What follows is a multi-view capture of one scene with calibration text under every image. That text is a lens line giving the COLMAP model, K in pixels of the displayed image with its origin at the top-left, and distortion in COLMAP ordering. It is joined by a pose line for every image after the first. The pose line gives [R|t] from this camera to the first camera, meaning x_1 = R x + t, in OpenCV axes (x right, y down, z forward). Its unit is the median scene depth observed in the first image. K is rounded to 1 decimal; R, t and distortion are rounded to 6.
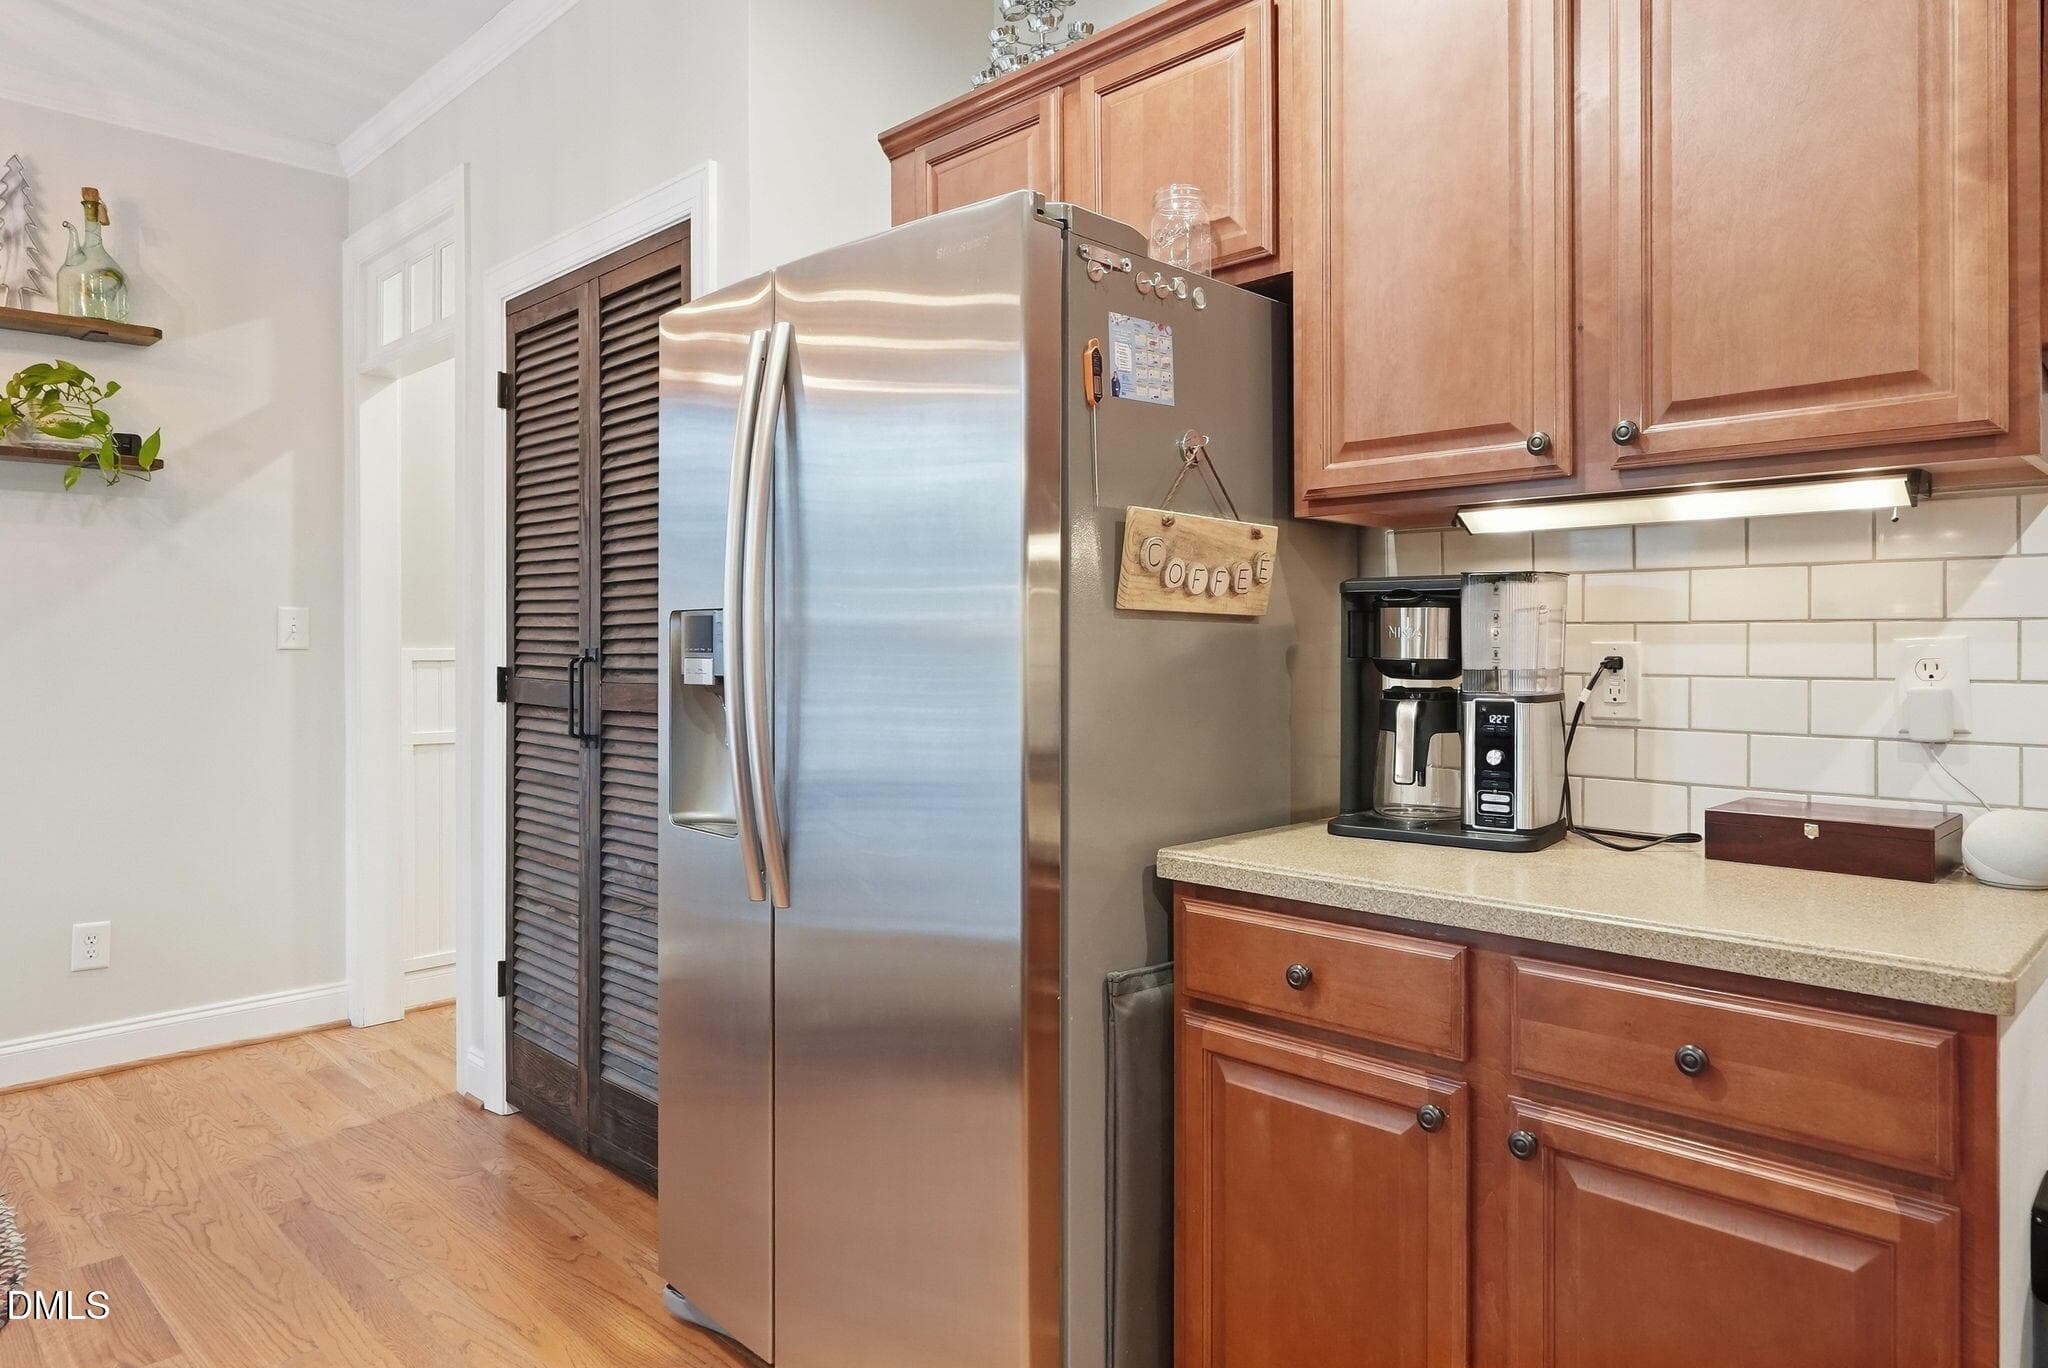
lens RADIAL K [[1269.2, 0, 1038.1], [0, 1269.2, 644.9], [0, 0, 1]] dist [0.007080, -0.004576]
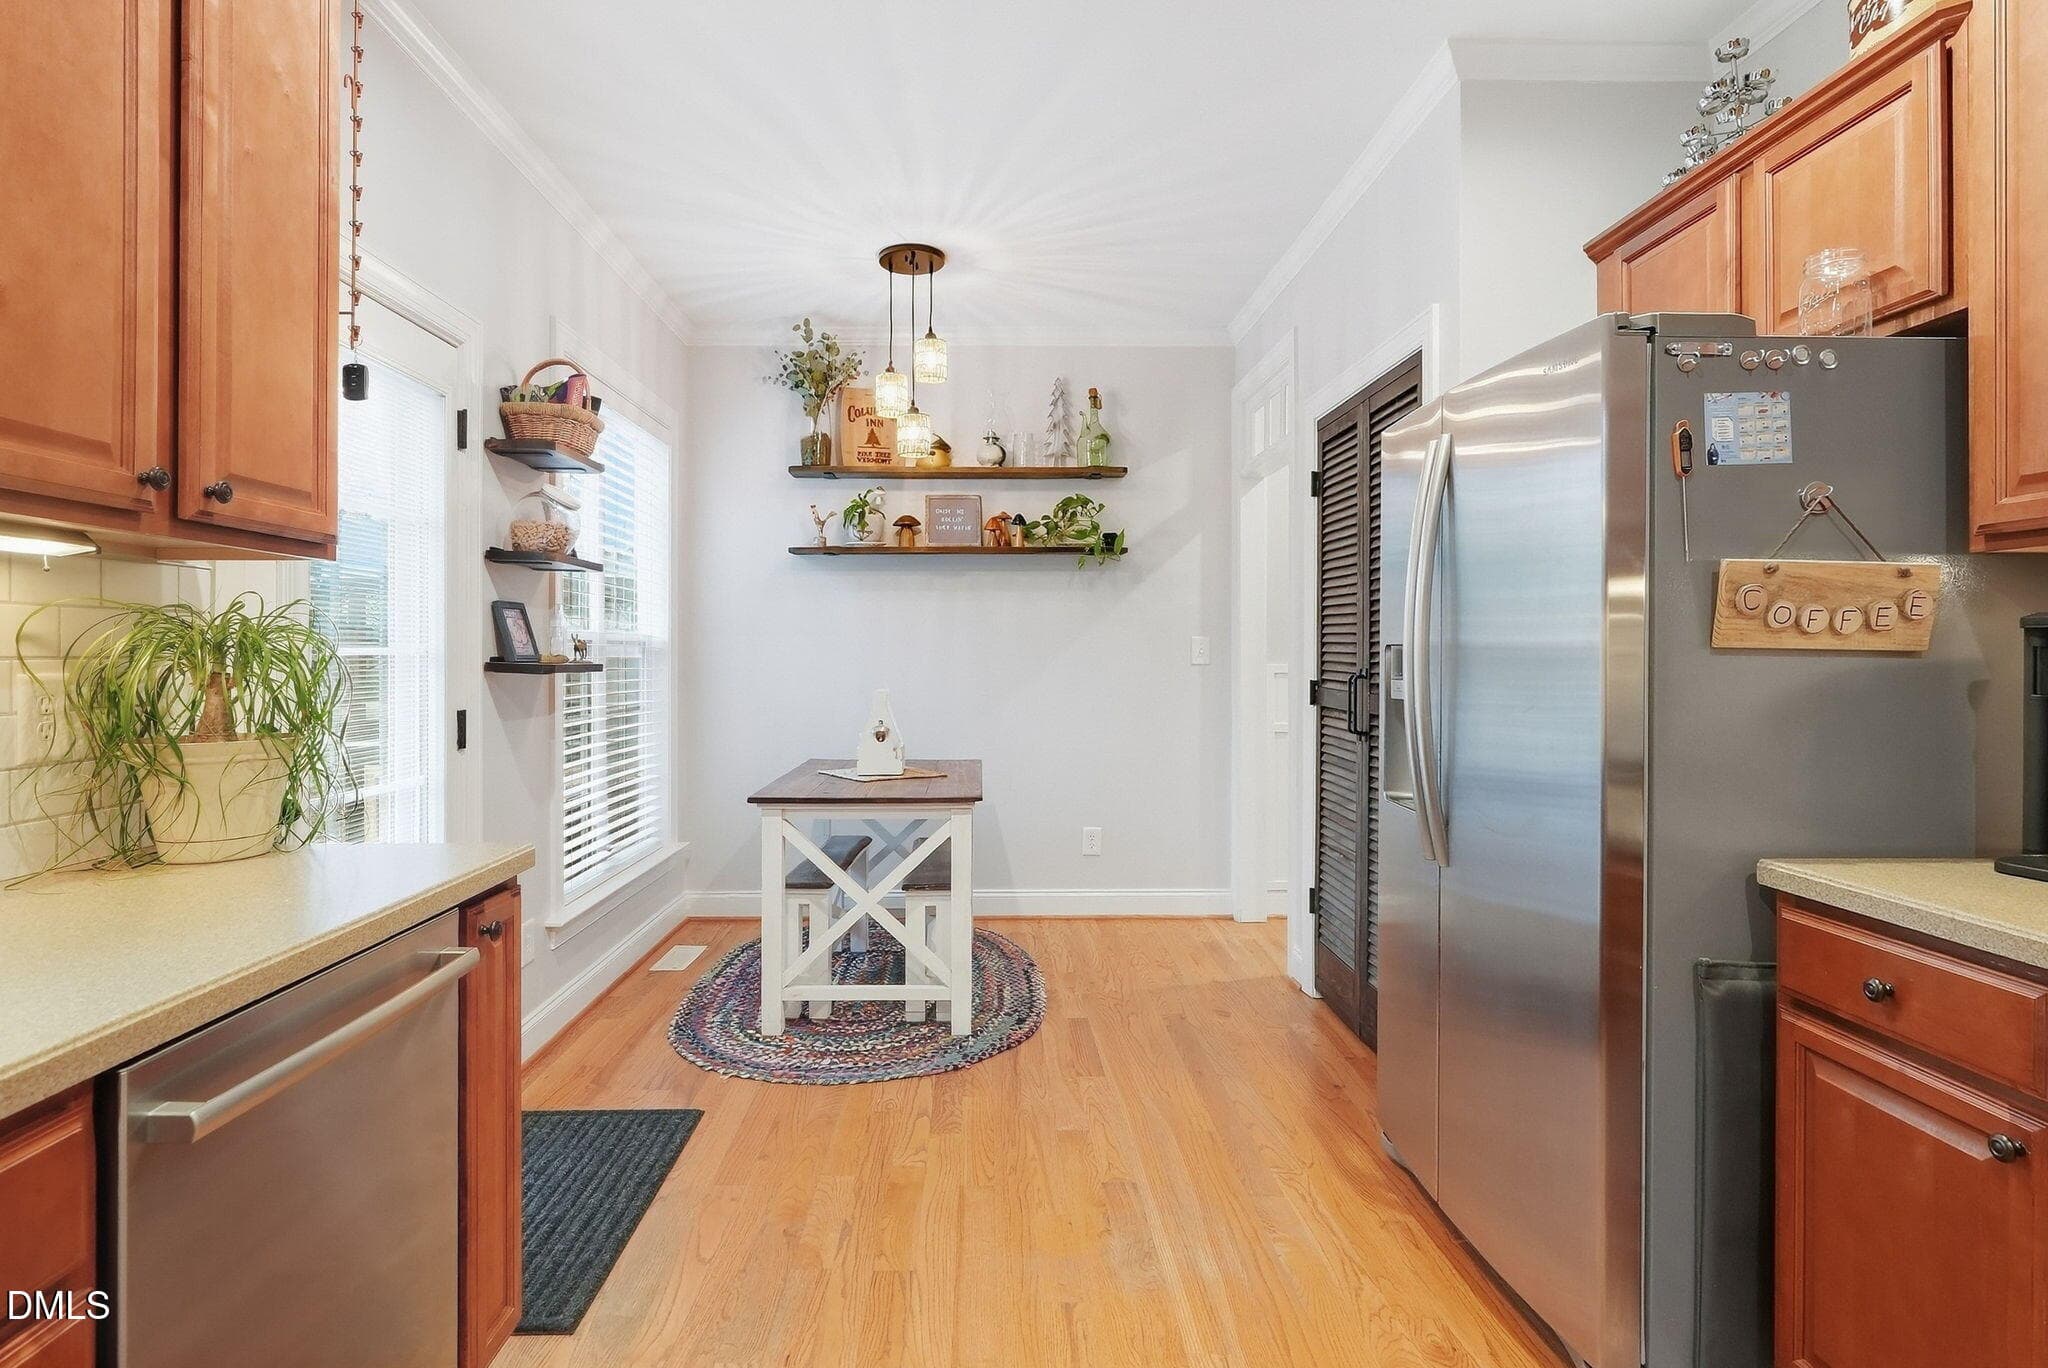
lens RADIAL K [[1047.5, 0, 983.4], [0, 1047.5, 653.6], [0, 0, 1]] dist [-0.001256, 0.000377]
pose [[0.705493, 0.004234, -0.708705, 0.175297], [-0.006000, 0.999982, 0.000001, -0.011829], [0.708692, 0.004252, 0.705505, -0.097796]]
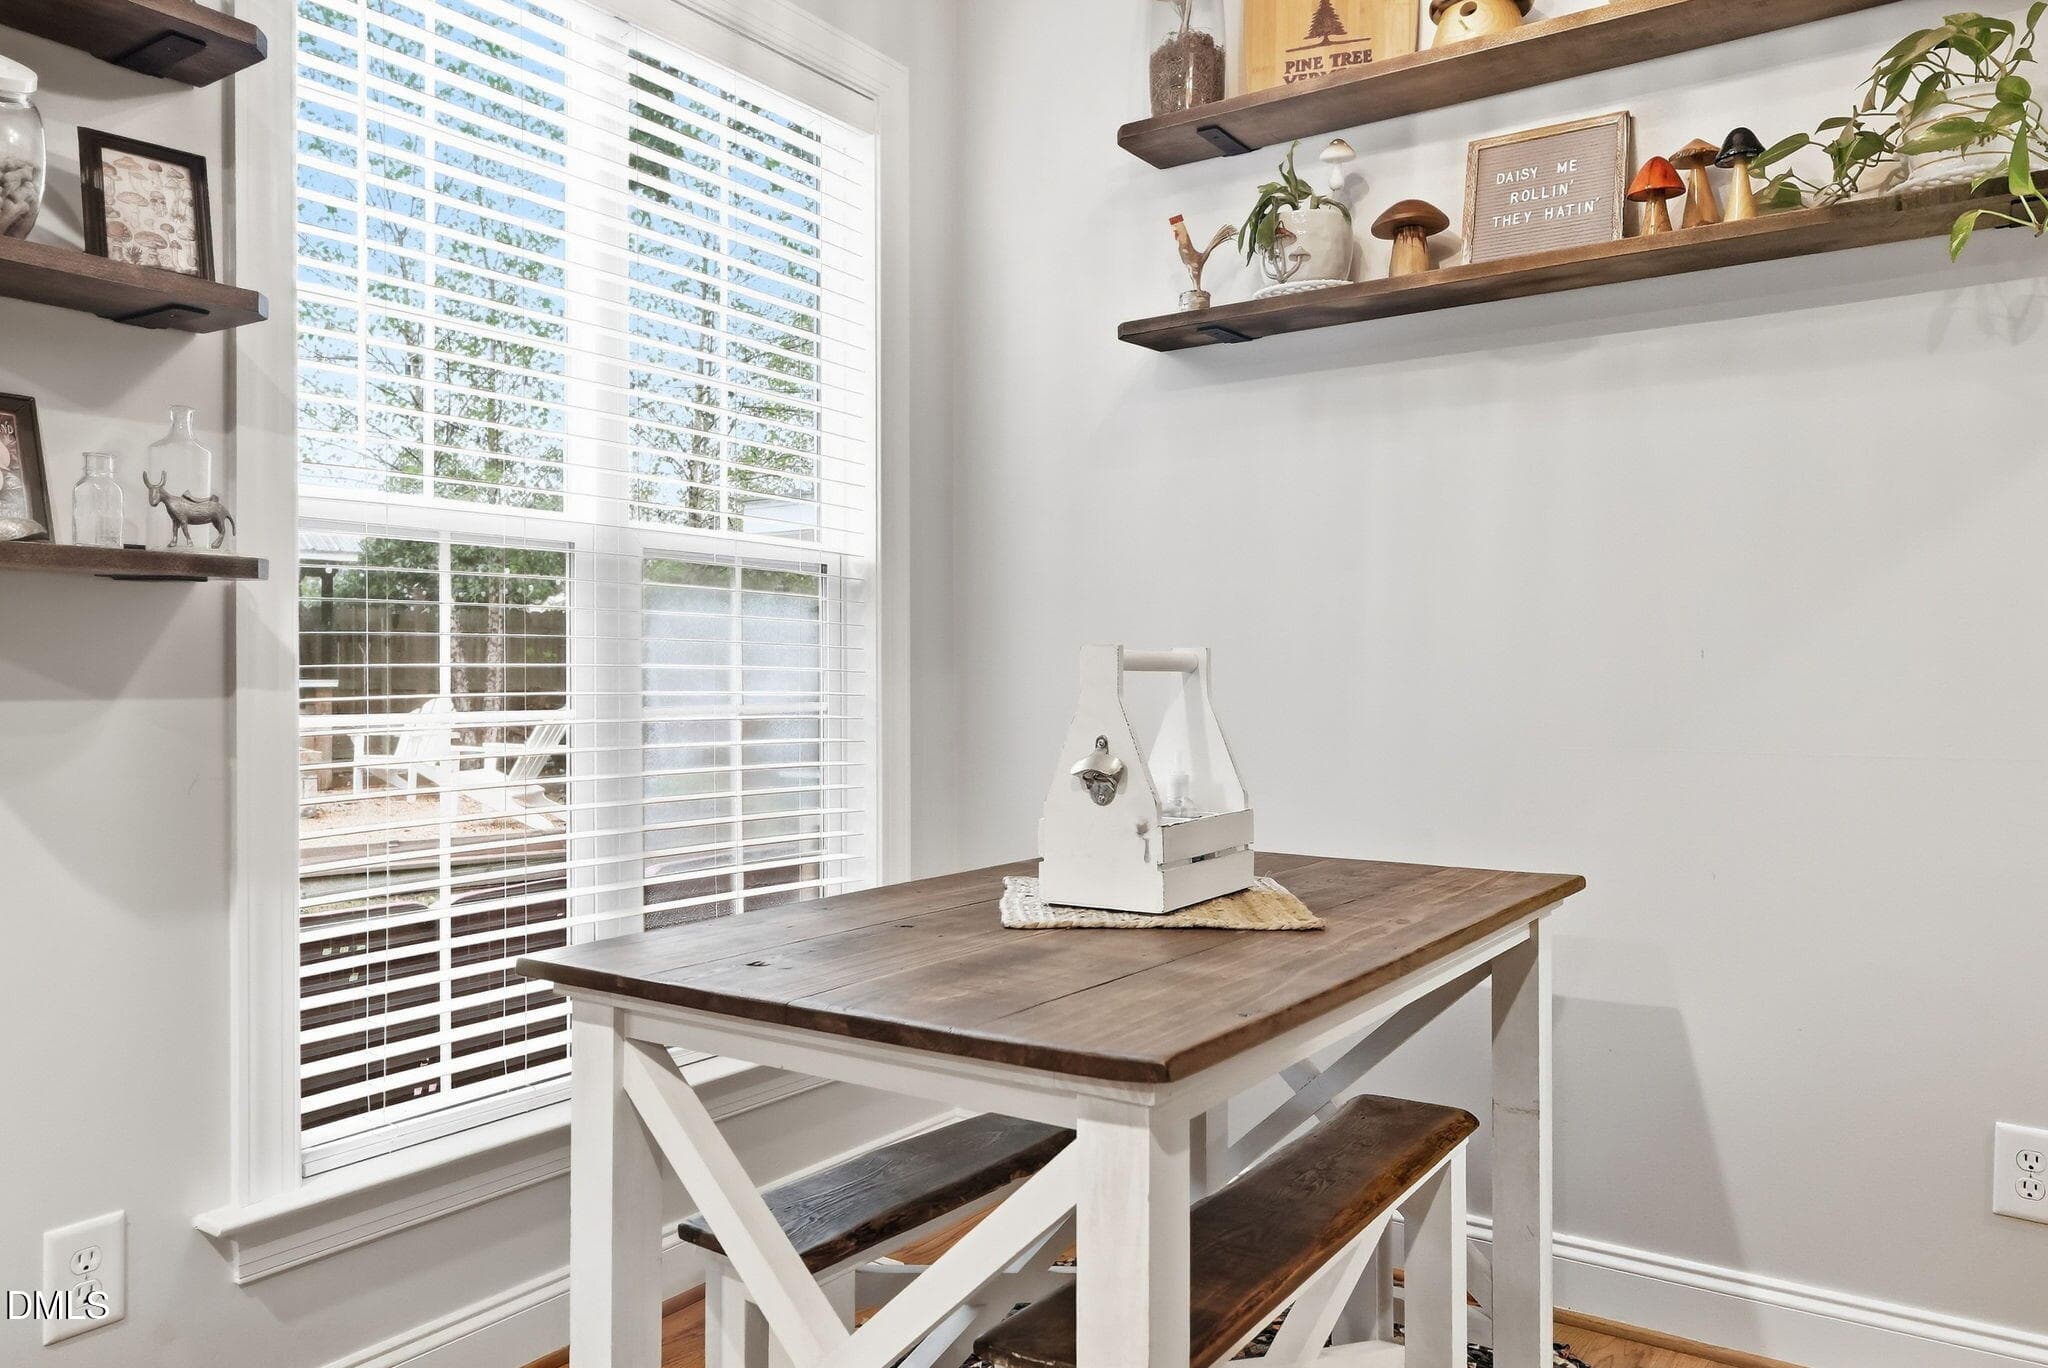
lens RADIAL K [[1430.8, 0, 1037.9], [0, 1430.8, 665.2], [0, 0, 1]] dist [0.004364, 0.004578]
pose [[0.175351, -0.002678, -0.984502, -0.341331], [-0.002000, 0.999993, -0.003077, 0.052033], [0.984504, 0.002509, 0.175345, 0.692943]]
